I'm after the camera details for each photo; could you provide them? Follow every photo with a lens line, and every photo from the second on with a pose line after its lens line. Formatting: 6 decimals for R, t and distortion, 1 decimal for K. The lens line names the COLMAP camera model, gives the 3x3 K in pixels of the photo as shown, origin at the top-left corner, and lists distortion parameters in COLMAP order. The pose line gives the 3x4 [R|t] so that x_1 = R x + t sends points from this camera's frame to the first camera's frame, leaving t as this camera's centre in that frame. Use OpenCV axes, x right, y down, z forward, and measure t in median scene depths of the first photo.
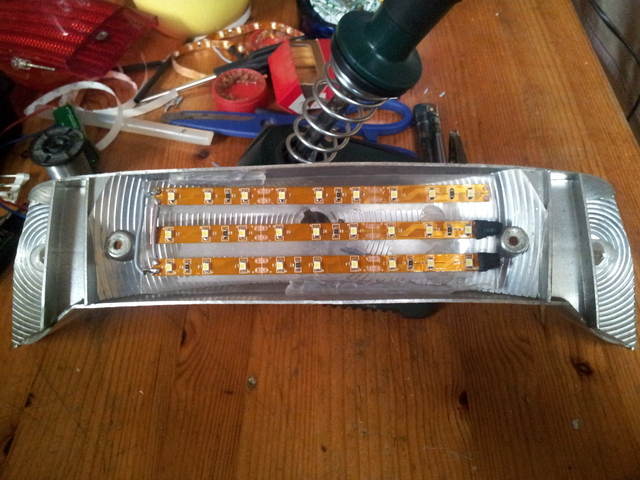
lens RADIAL K [[588.8, 0, 320.7], [0, 588.8, 239.9], [0, 0, 1]] dist [-0.013927, 0.000000]
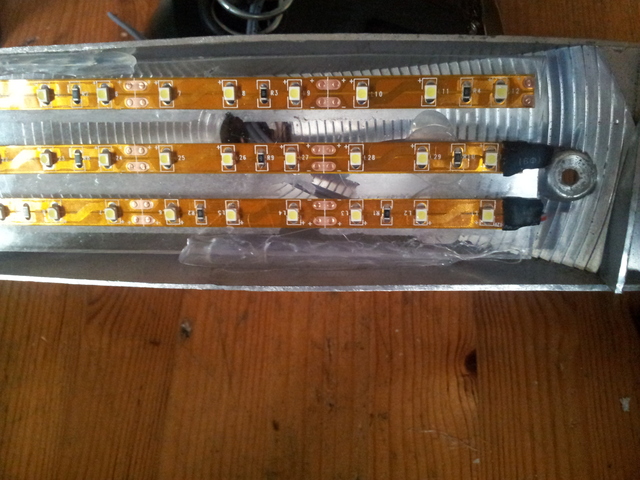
lens RADIAL K [[588.8, 0, 318.8], [0, 588.8, 238.6], [0, 0, 1]] dist [-0.013927, 0.000000]
pose [[0.998230, 0.014066, -0.057777, 0.098776], [0.003493, 0.956072, 0.293110, -0.091337], [0.059362, -0.292793, 0.954331, 0.354038]]
